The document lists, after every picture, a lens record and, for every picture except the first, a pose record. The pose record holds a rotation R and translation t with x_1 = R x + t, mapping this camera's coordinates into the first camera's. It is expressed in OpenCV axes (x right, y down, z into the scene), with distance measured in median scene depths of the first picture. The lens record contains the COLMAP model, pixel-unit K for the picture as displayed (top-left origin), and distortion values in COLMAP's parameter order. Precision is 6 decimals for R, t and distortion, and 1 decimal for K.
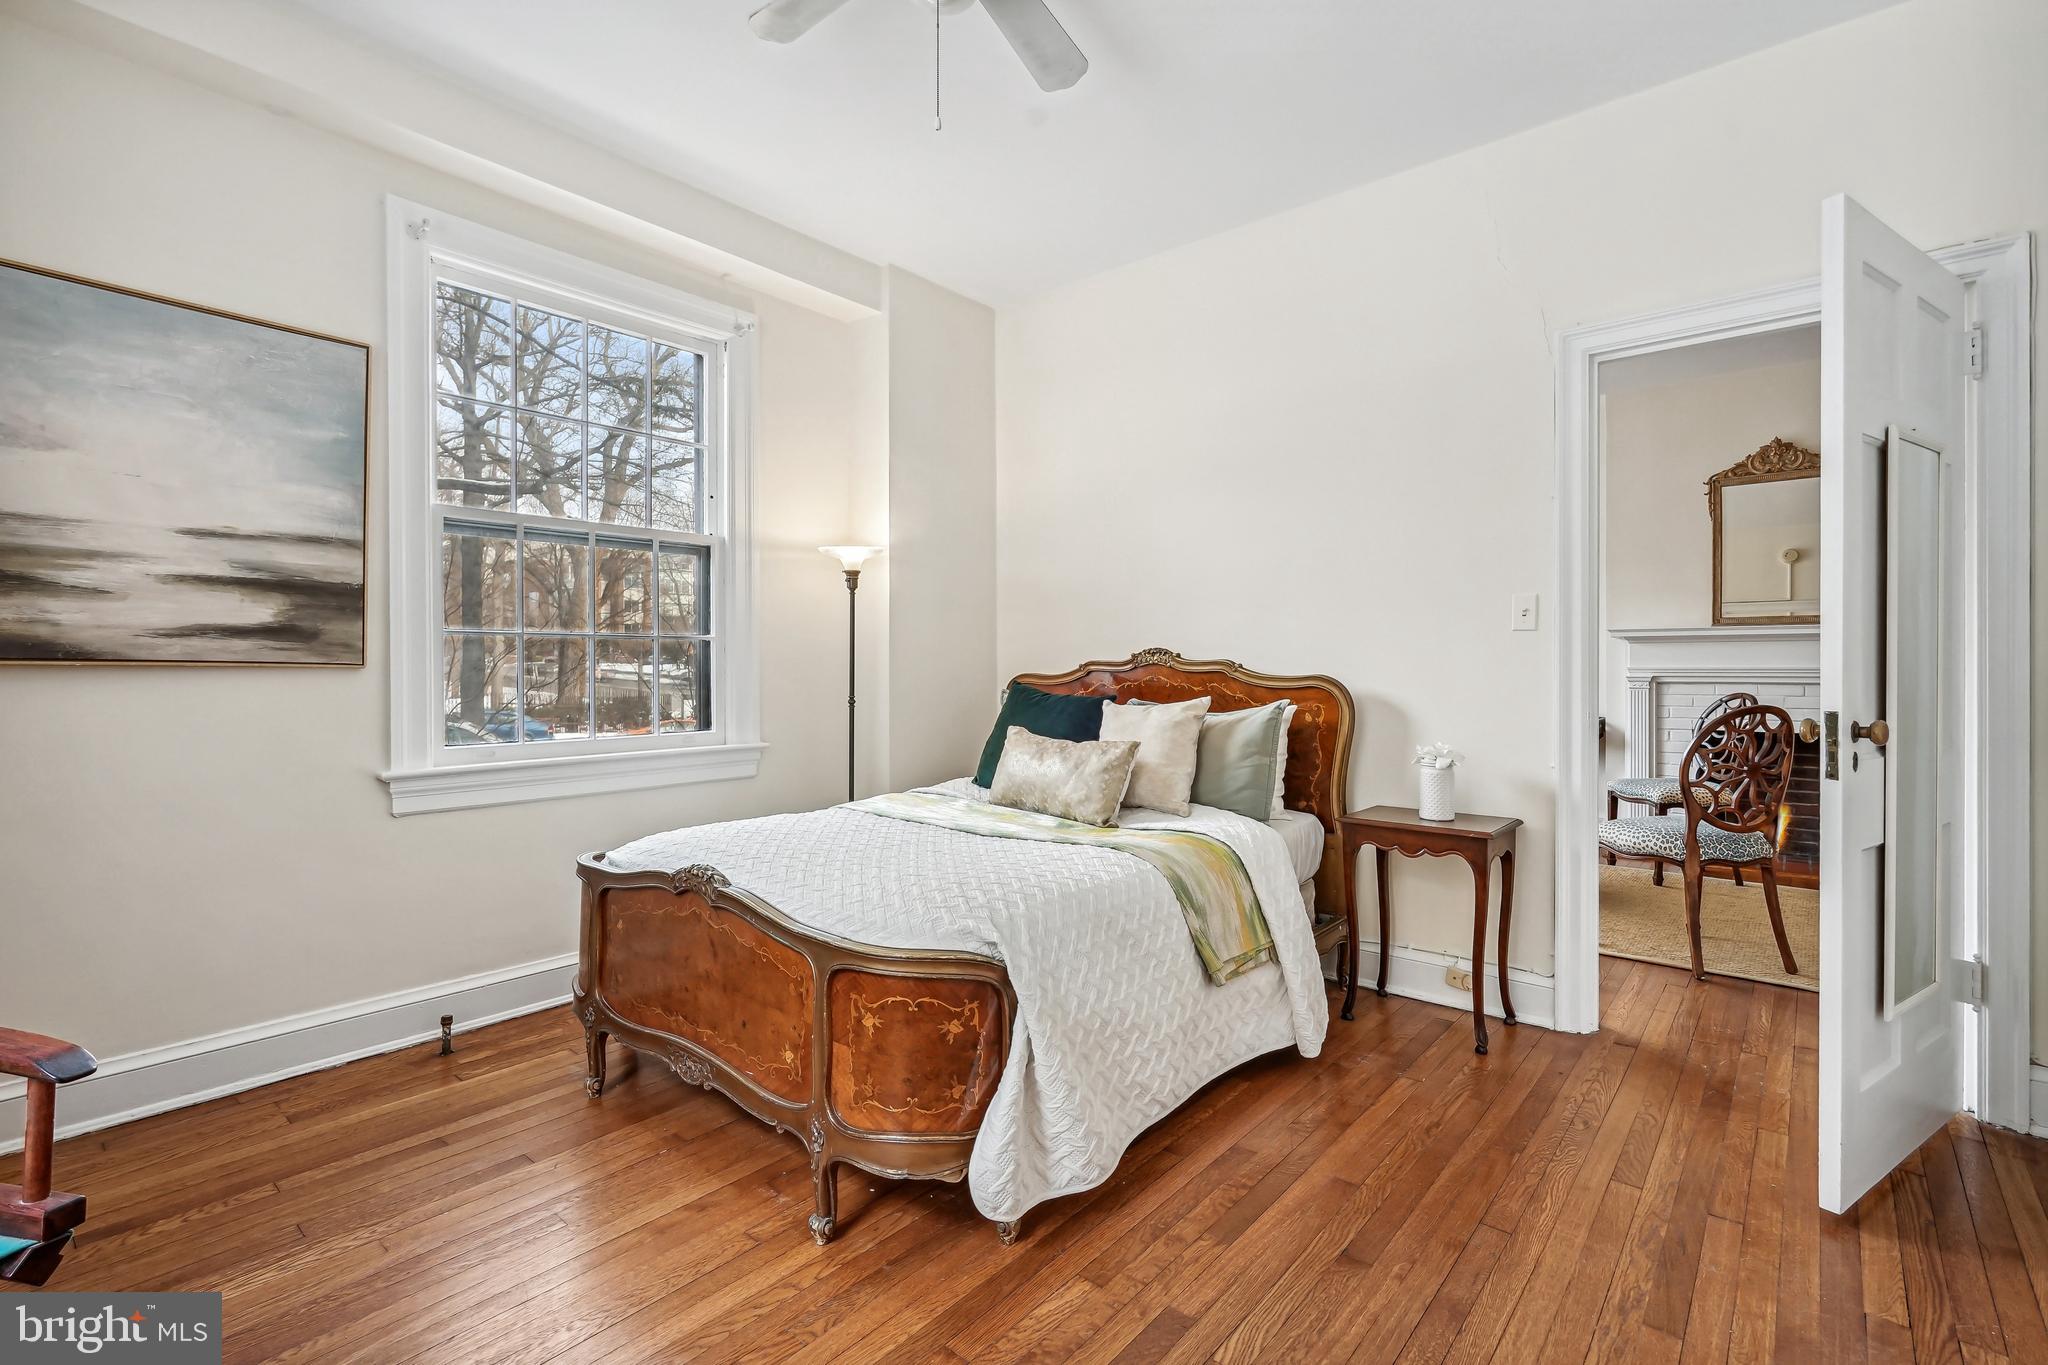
lens RADIAL K [[922.8, 0, 1024.0], [0, 922.8, 682.5], [0, 0, 1]] dist [-0.000400, 0.000380]
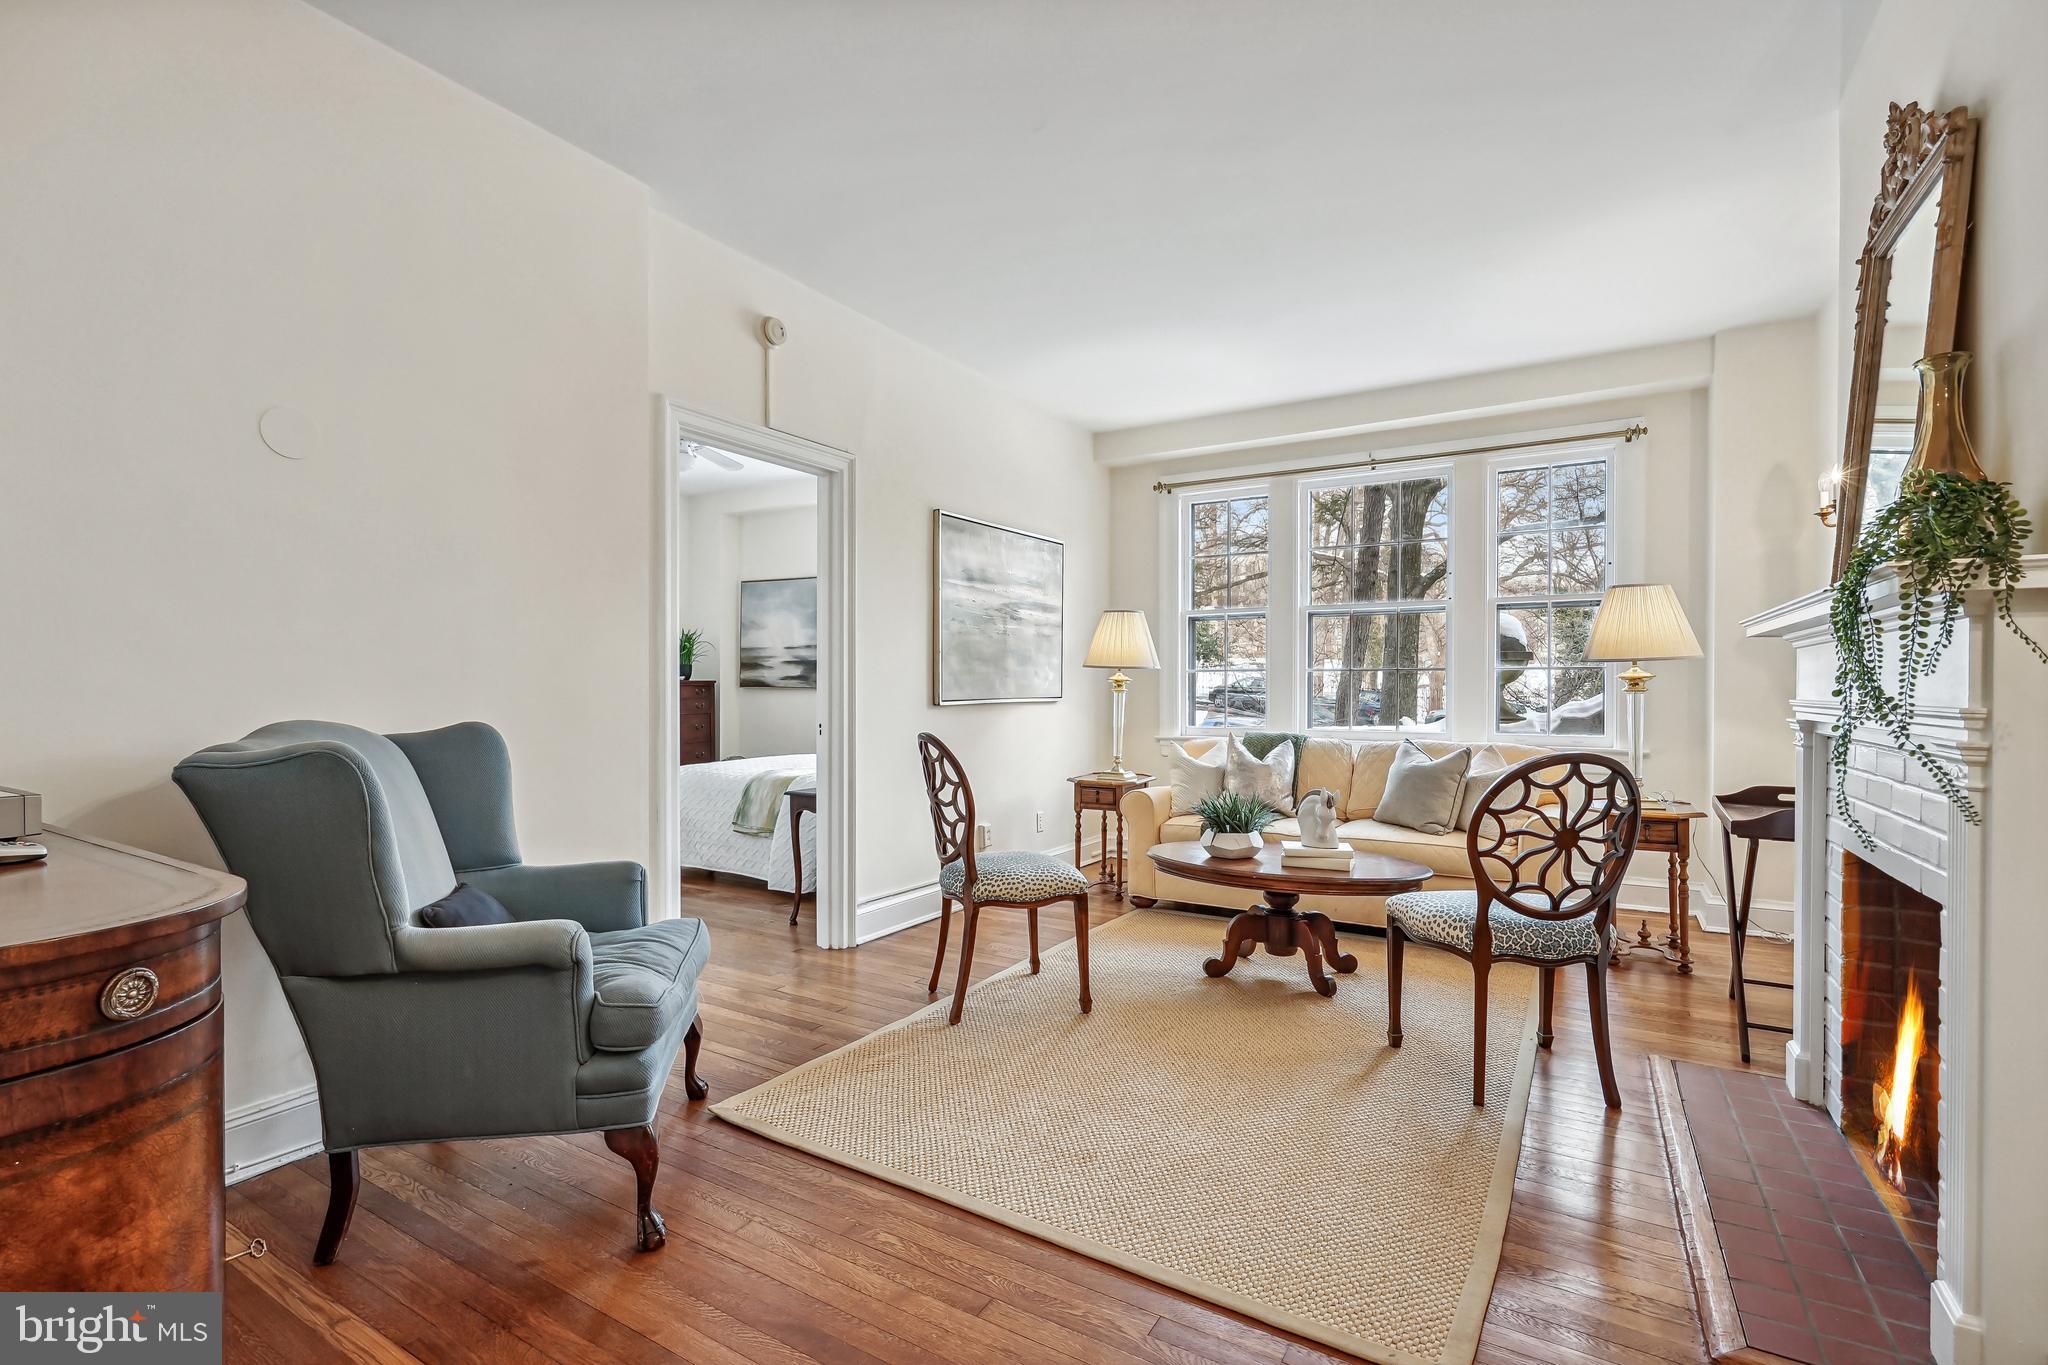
lens RADIAL K [[922.8, 0, 1024.0], [0, 922.8, 682.5], [0, 0, 1]] dist [-0.000400, 0.000380]
pose [[0.296971, 0.000135, -0.954887, 2.305282], [-0.002891, 0.999996, -0.000758, -0.037474], [0.954882, 0.002986, 0.296970, 0.784908]]
